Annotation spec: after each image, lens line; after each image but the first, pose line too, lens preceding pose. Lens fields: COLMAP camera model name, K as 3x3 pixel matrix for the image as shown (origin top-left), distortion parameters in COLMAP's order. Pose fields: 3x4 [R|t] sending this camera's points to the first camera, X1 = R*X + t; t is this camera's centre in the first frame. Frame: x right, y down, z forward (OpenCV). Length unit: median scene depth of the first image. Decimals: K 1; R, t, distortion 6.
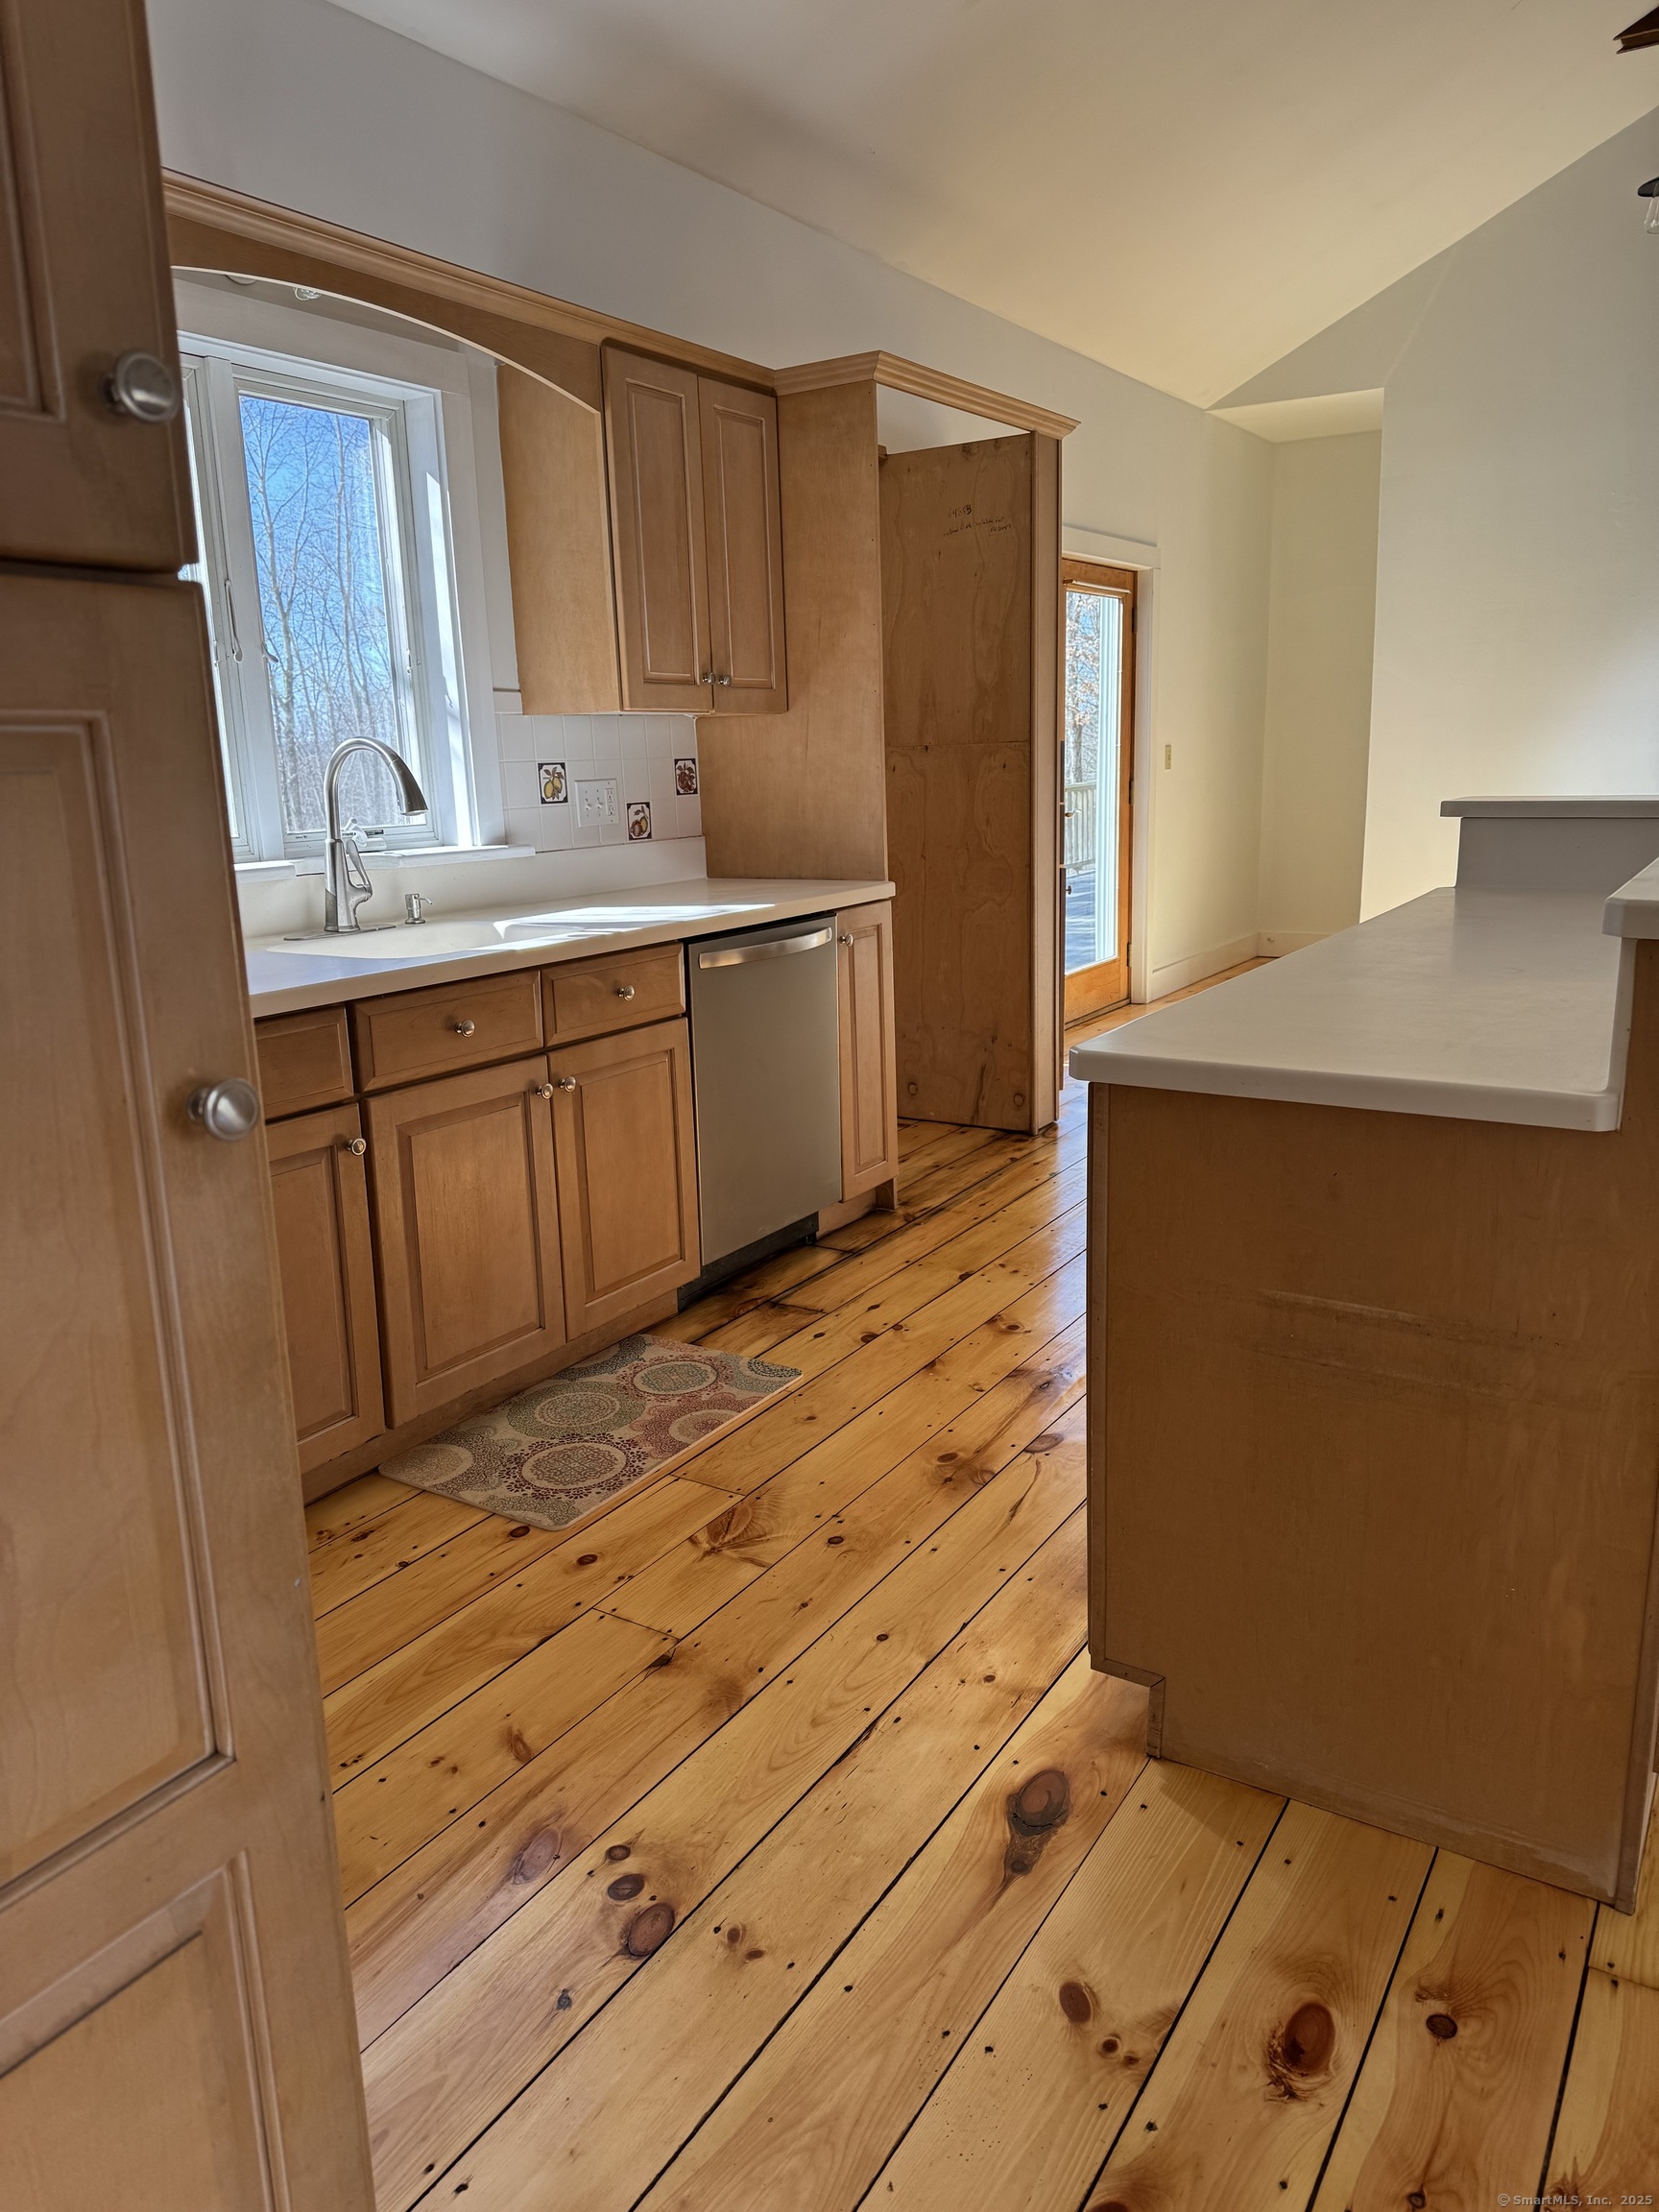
lens RADIAL K [[1544.5, 0, 832.1], [0, 1544.5, 1141.7], [0, 0, 1]] dist [0.006635, -0.002713]
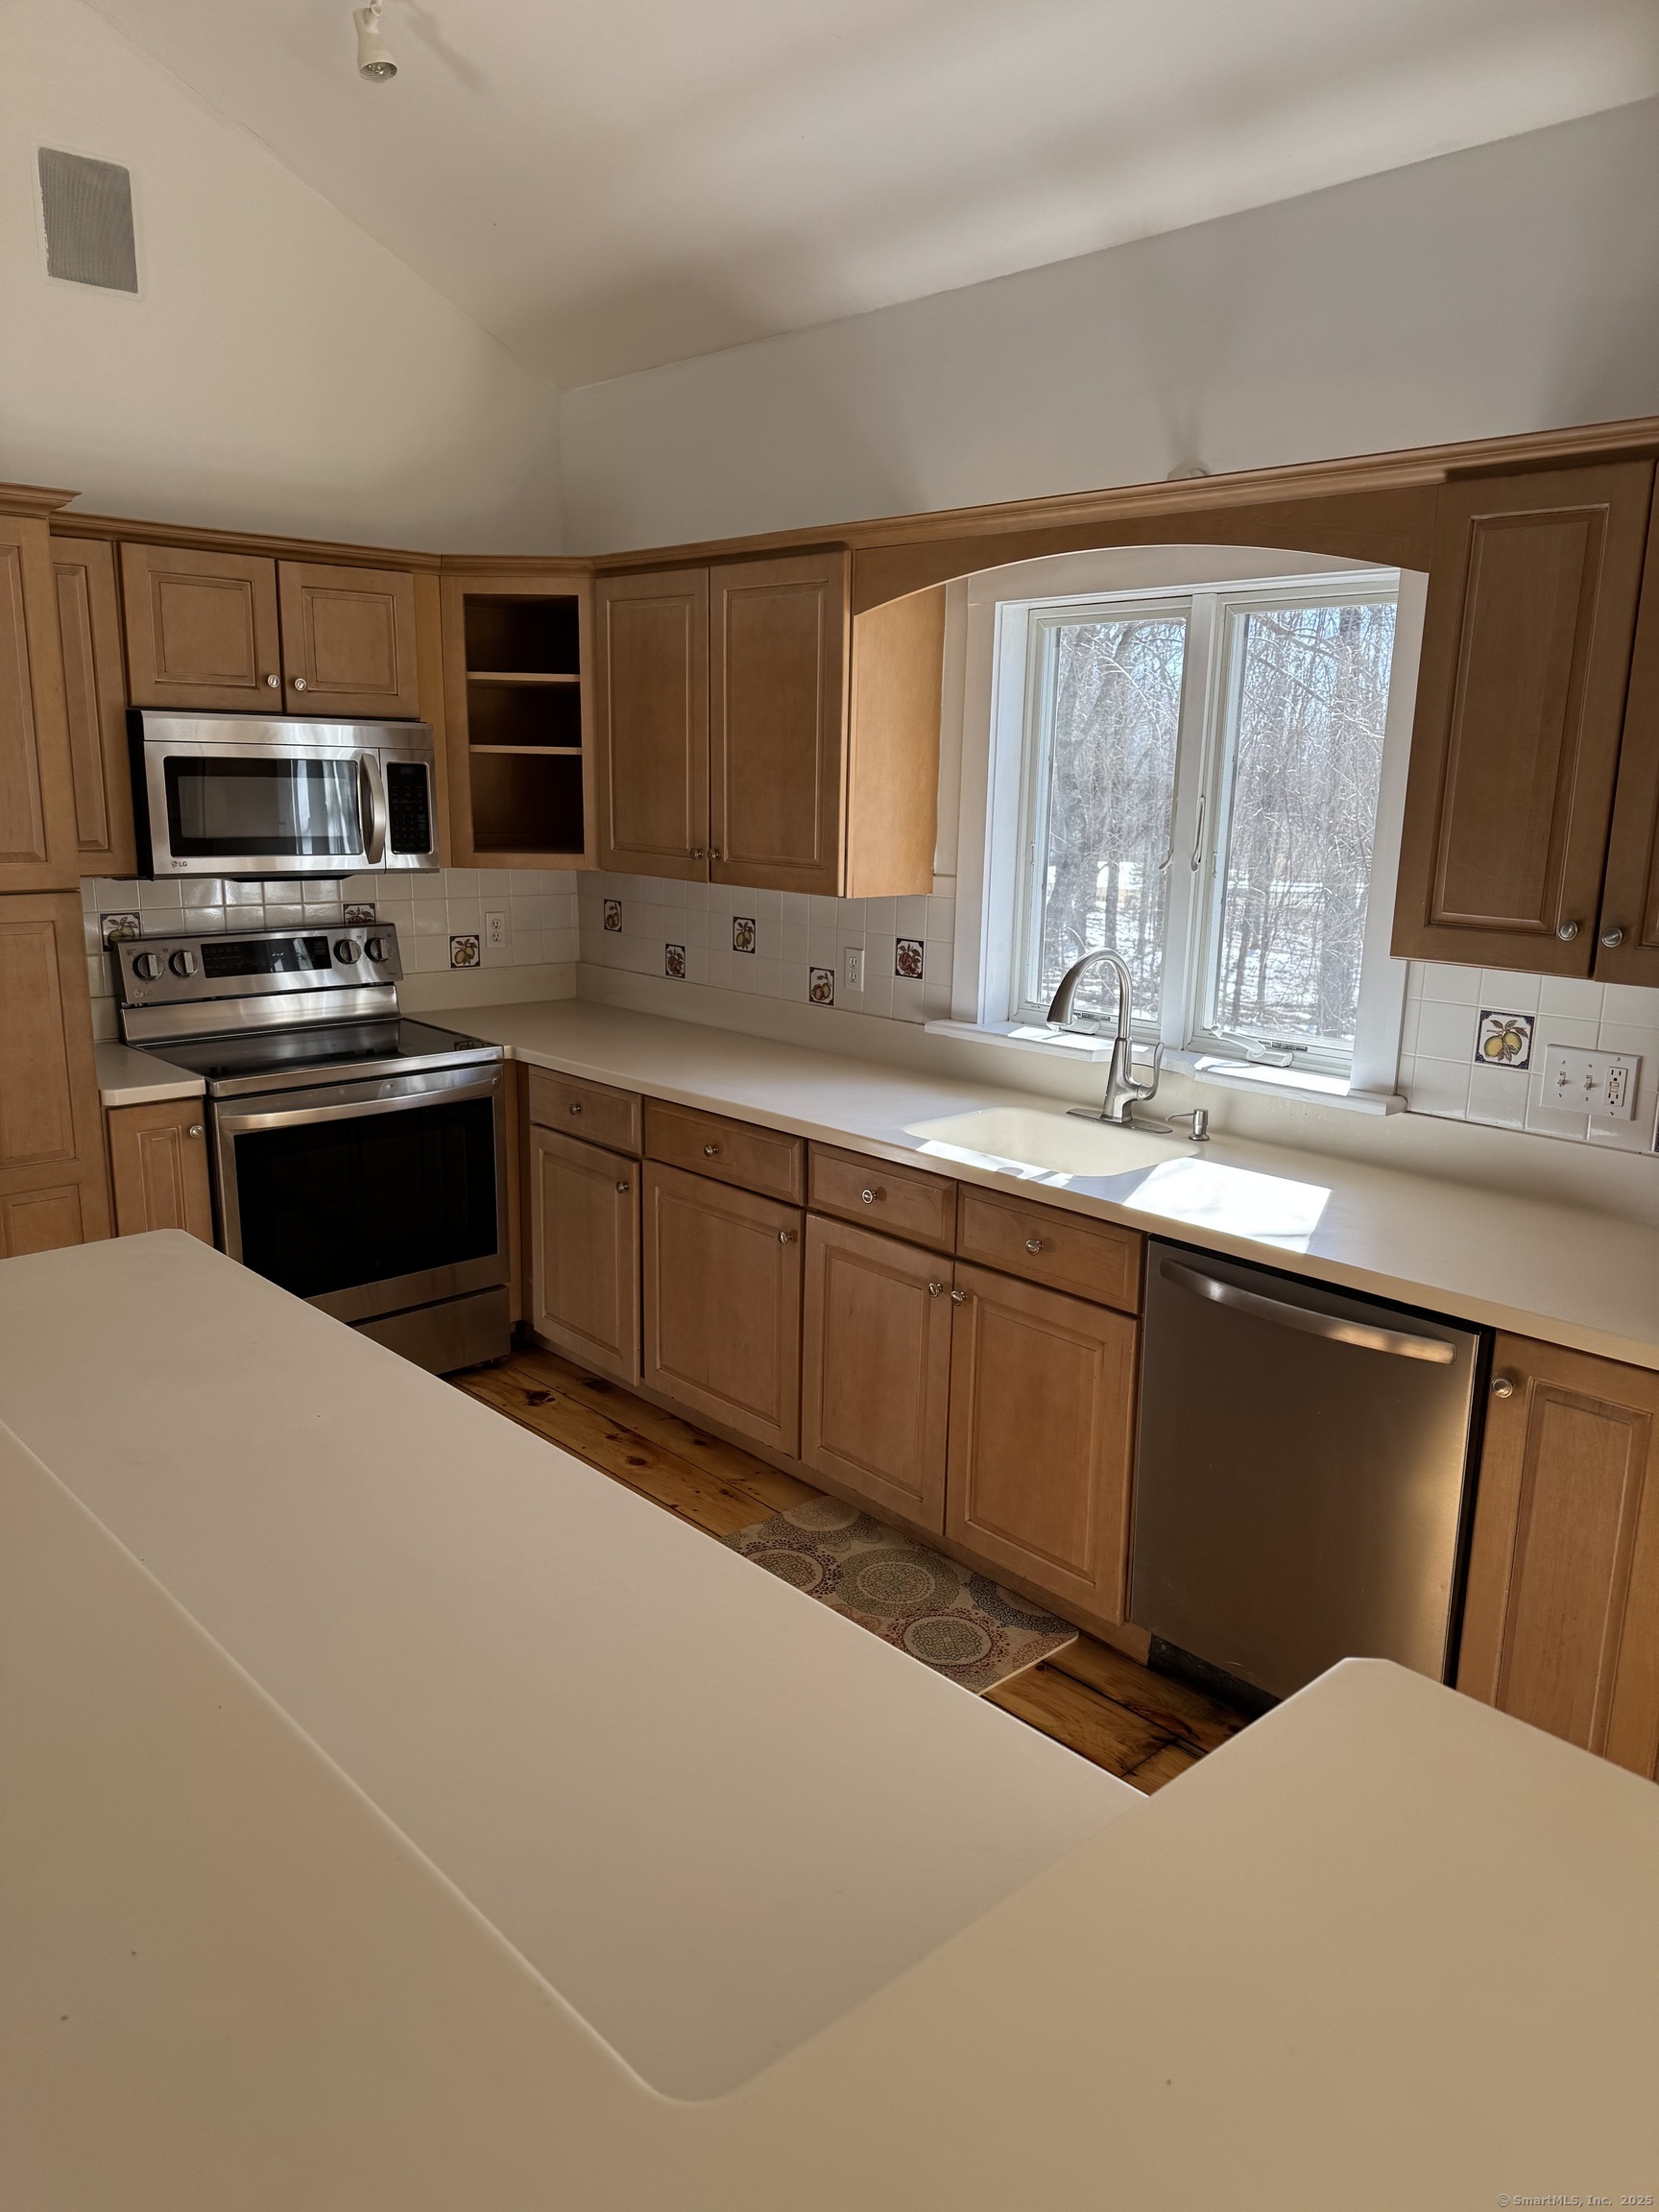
lens RADIAL K [[1536.9, 0, 838.6], [0, 1536.9, 1113.1], [0, 0, 1]] dist [0.168191, -0.310951]
pose [[-0.259978, 0.228913, -0.938089, 0.877193], [-0.256840, 0.920104, 0.295704, -0.485533], [0.930830, 0.317815, -0.180413, 1.215099]]
